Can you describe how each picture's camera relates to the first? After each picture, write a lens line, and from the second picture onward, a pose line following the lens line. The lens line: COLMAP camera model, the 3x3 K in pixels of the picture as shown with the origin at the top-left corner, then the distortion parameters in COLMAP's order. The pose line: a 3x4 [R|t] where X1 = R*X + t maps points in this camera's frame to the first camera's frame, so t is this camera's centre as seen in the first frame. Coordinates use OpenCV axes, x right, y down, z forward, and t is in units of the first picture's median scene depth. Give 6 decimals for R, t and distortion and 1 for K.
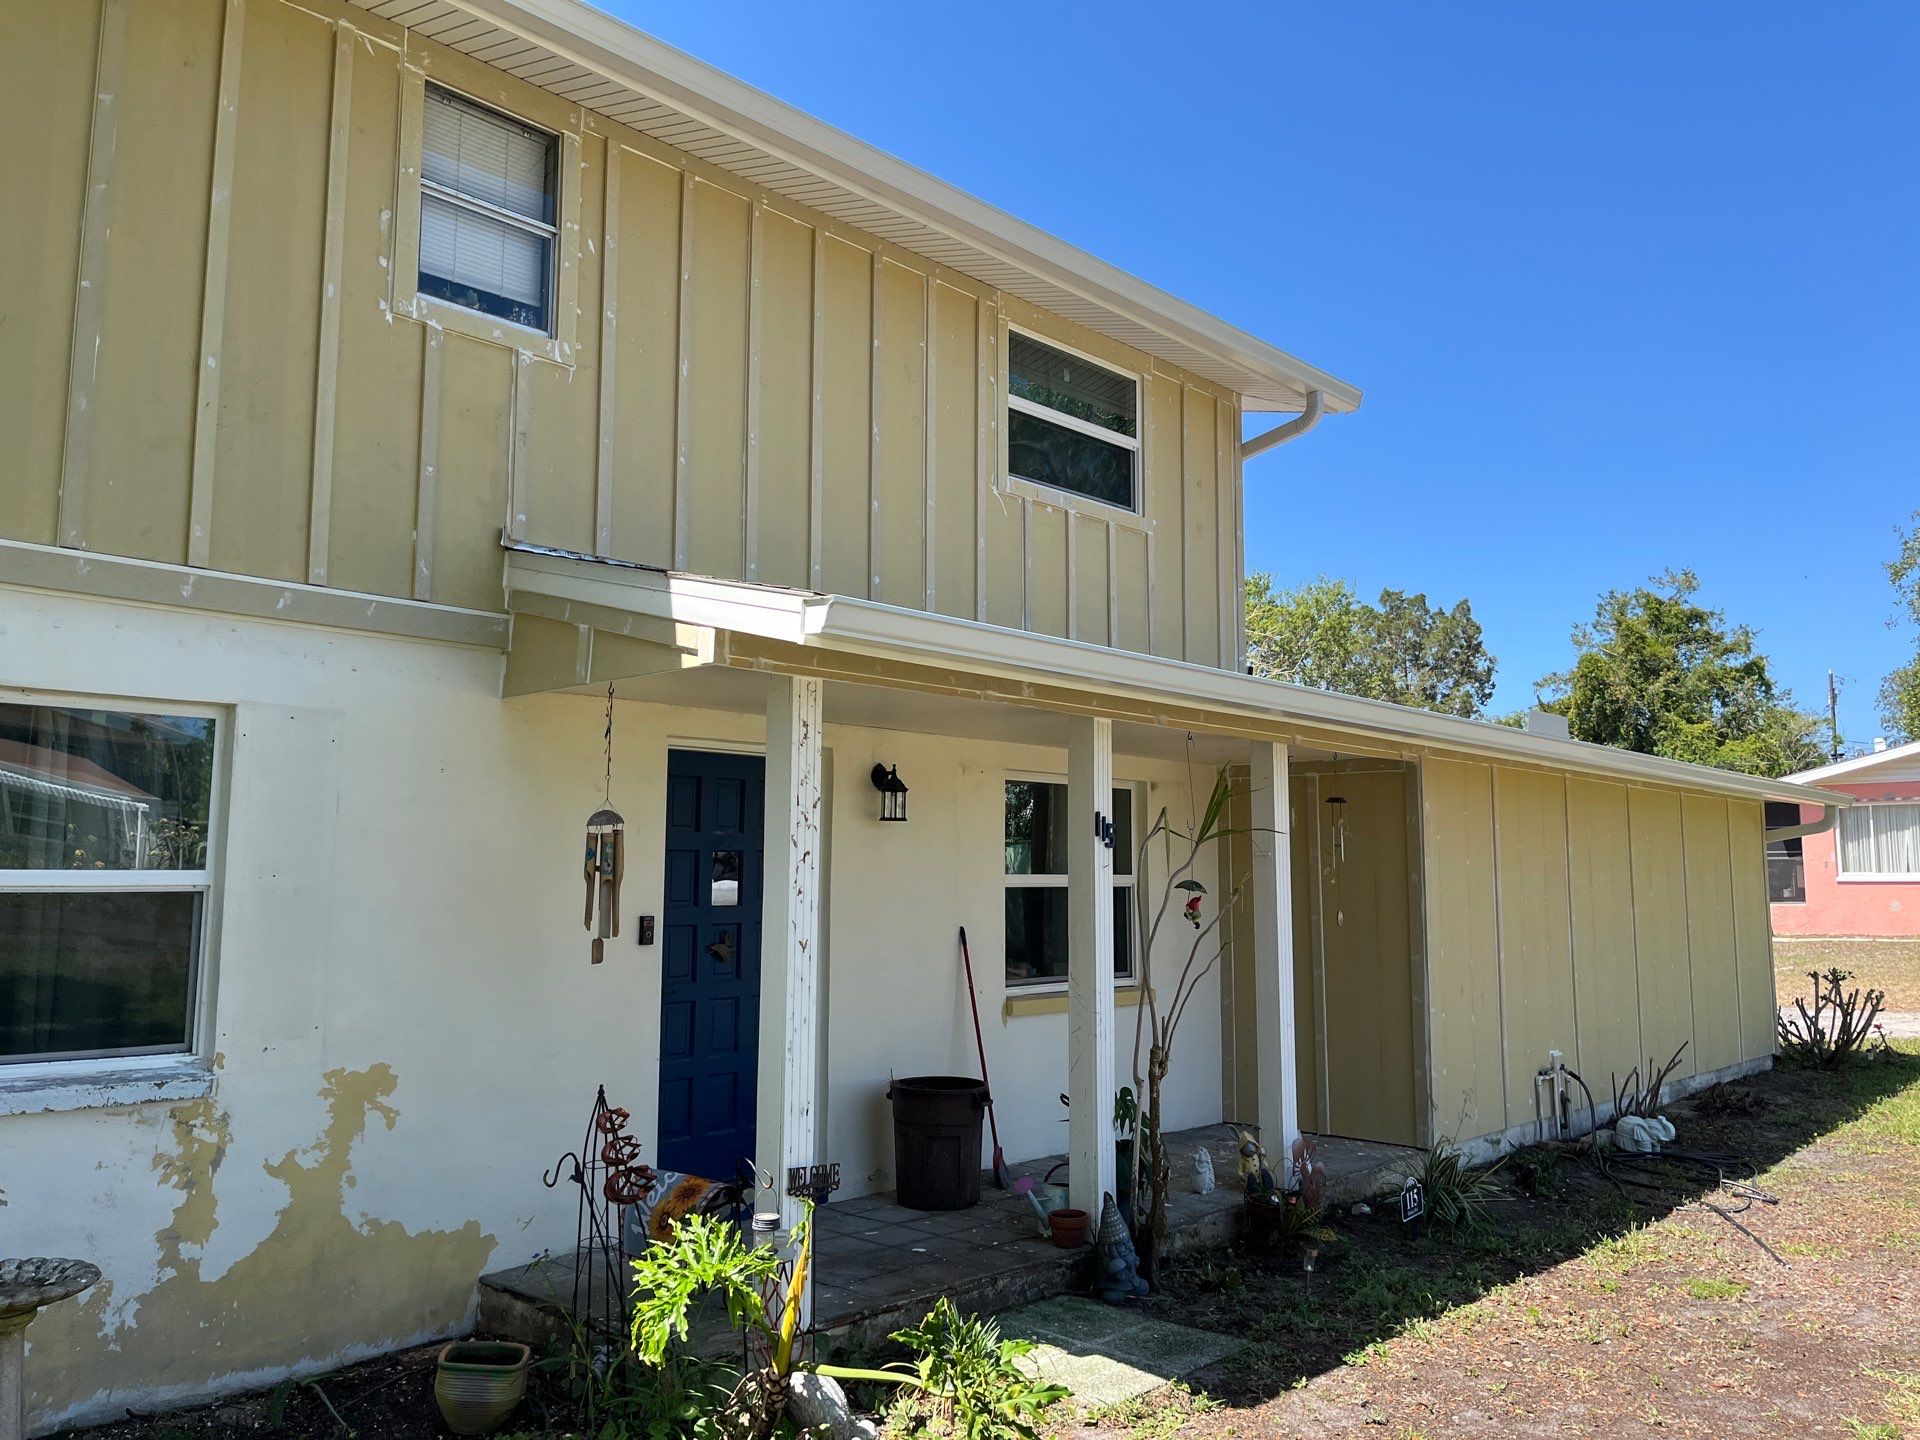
lens RADIAL K [[1443.5, 0, 964.6], [0, 1443.5, 713.7], [0, 0, 1]] dist [0.052323, -0.070344]
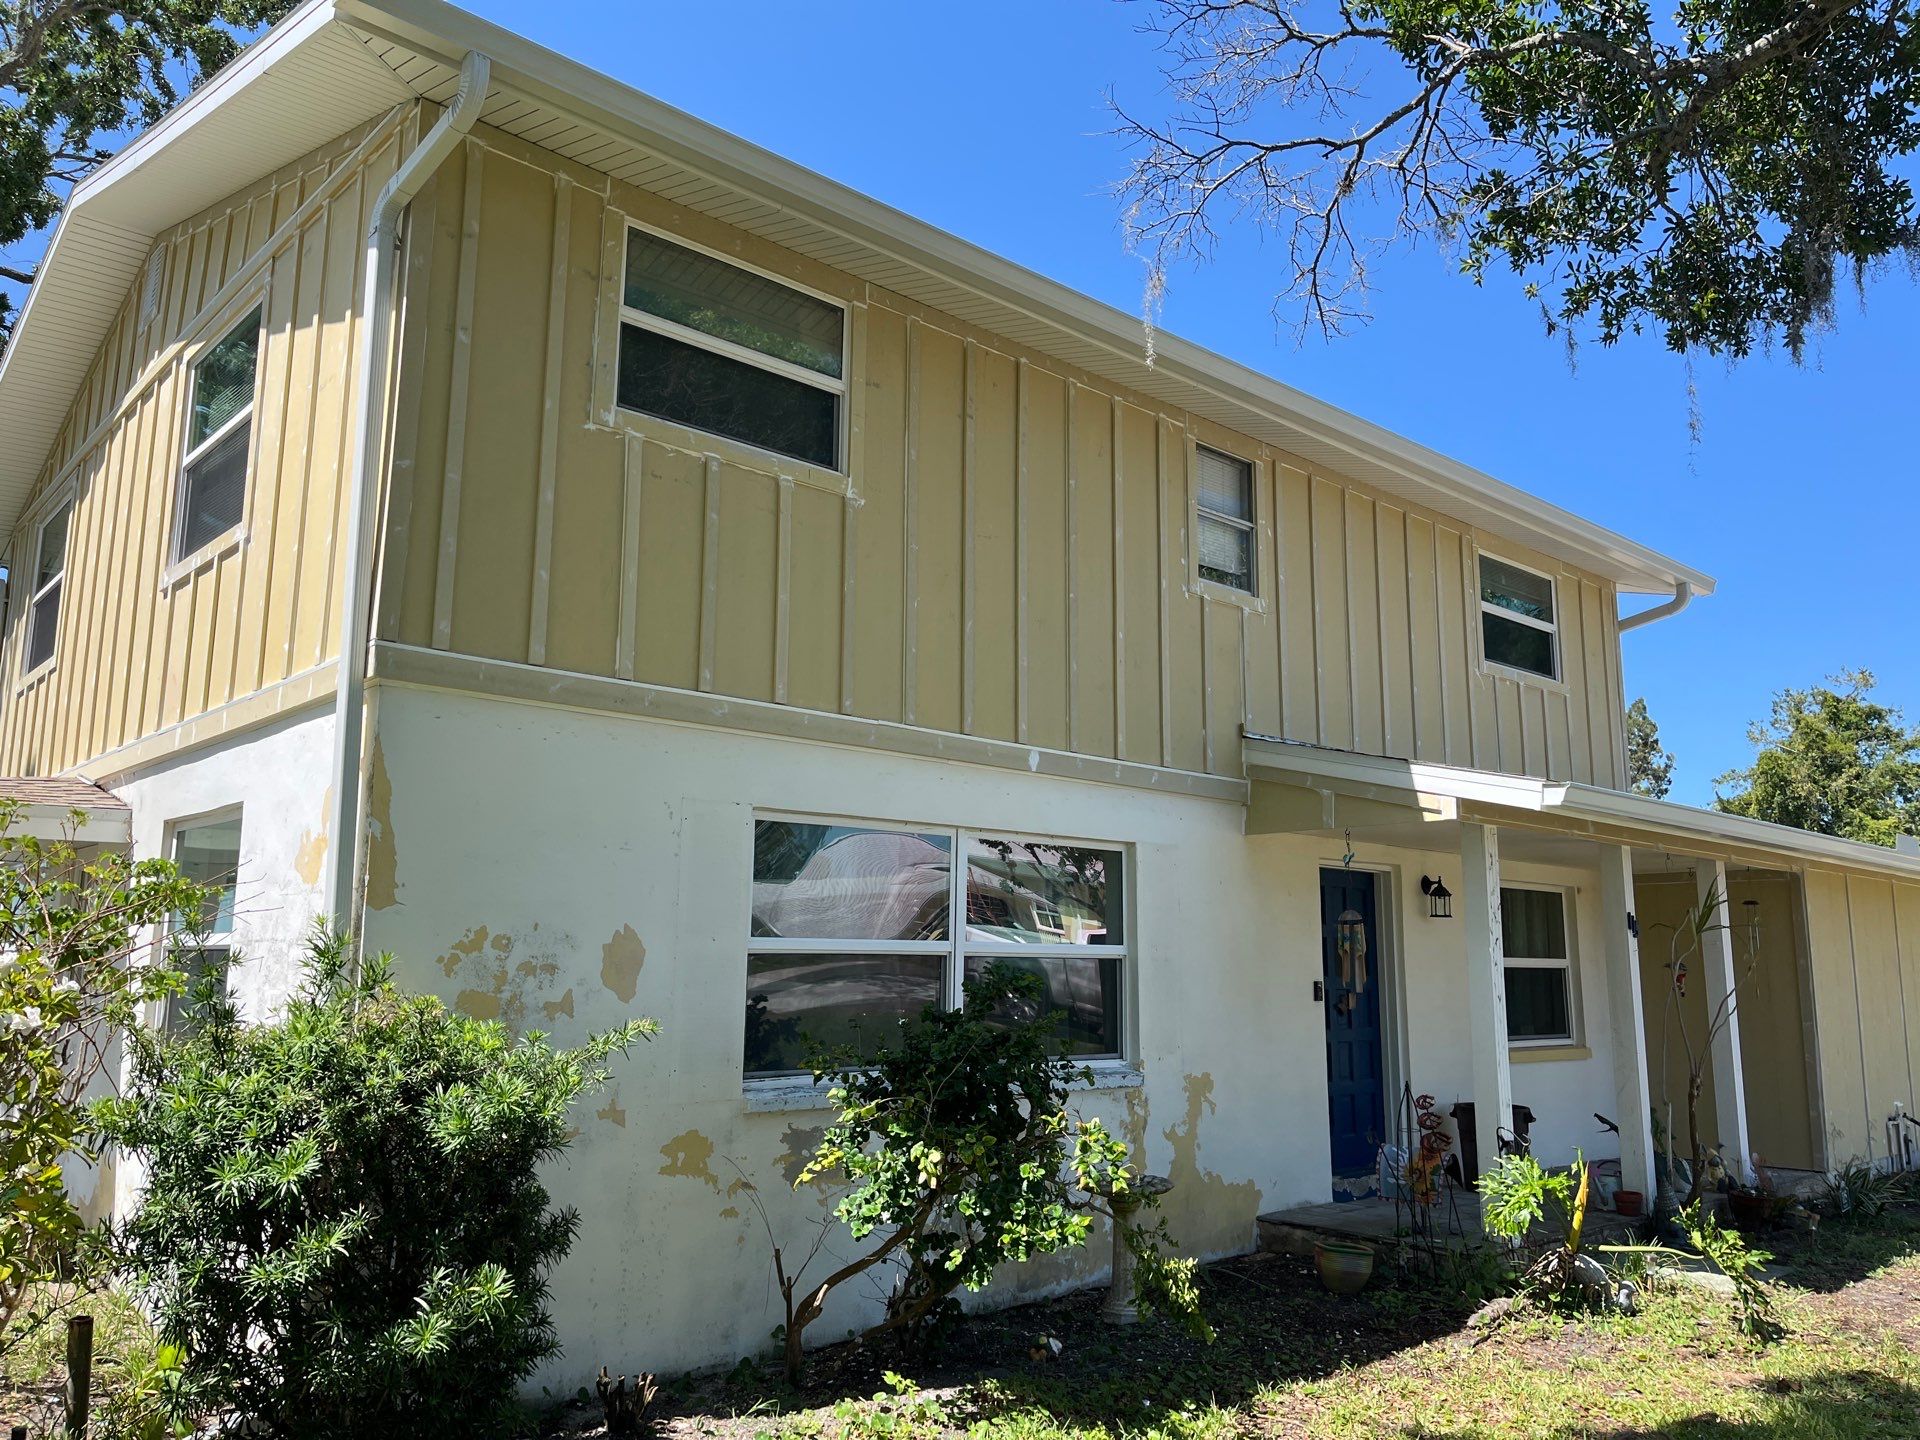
lens RADIAL K [[1443.5, 0, 950.4], [0, 1443.5, 711.4], [0, 0, 1]] dist [0.052323, -0.070344]
pose [[0.996745, -0.007767, -0.080249, -0.319988], [0.002661, 0.997976, -0.063533, -0.028389], [0.080580, 0.063112, 0.994748, -0.350851]]
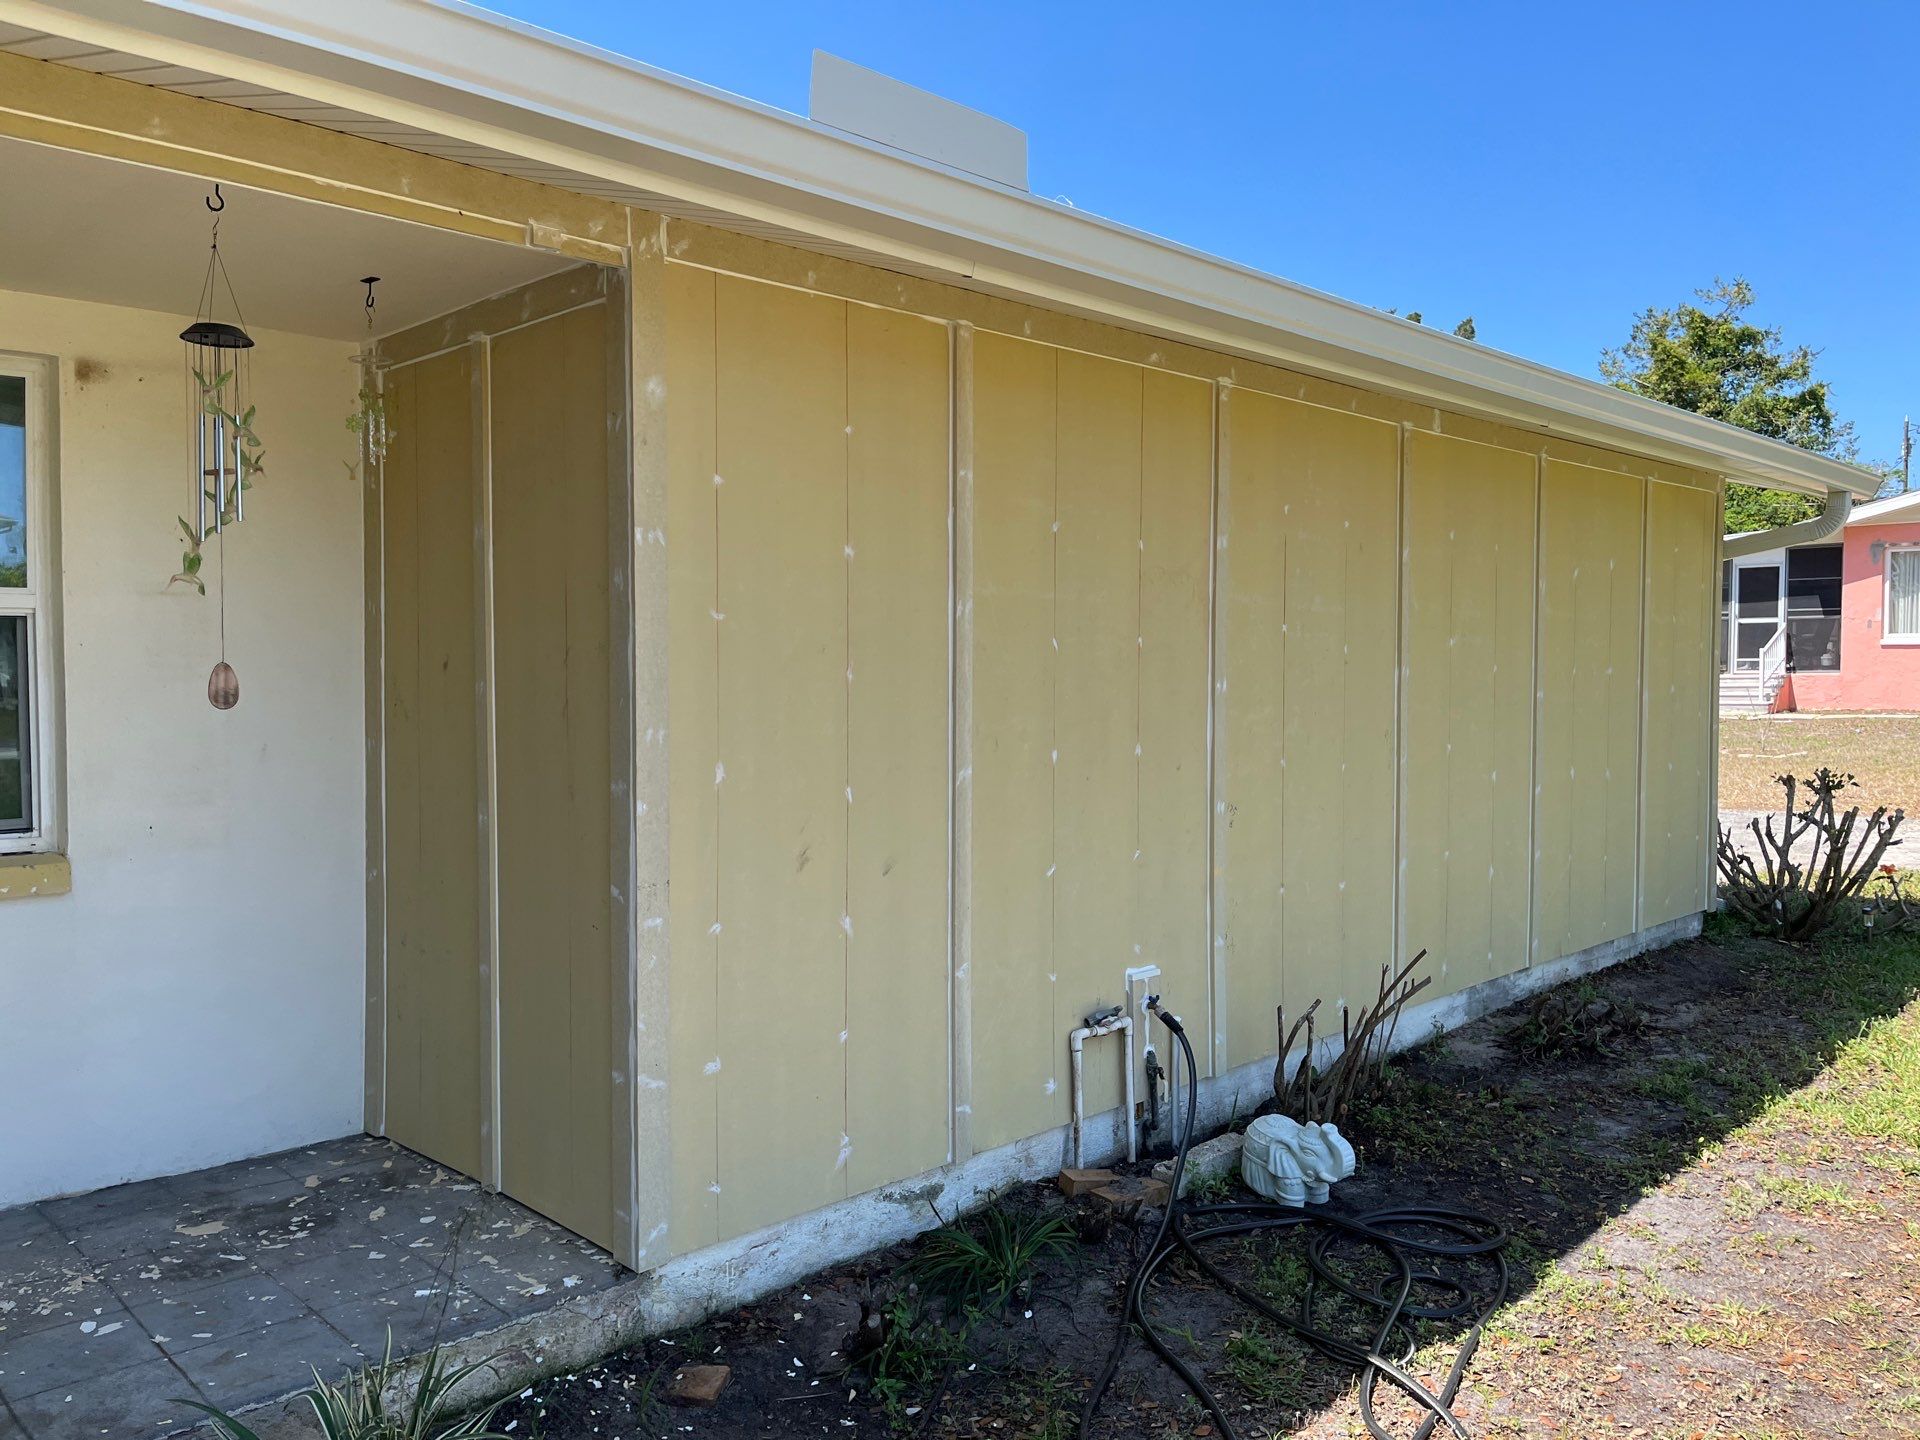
lens RADIAL K [[1443.5, 0, 943.2], [0, 1443.5, 739.8], [0, 0, 1]] dist [0.052323, -0.070344]
pose [[0.999065, -0.004285, -0.043032, 0.379294], [0.011475, 0.985677, 0.168255, 0.084534], [0.041694, -0.168591, 0.984804, 0.578004]]
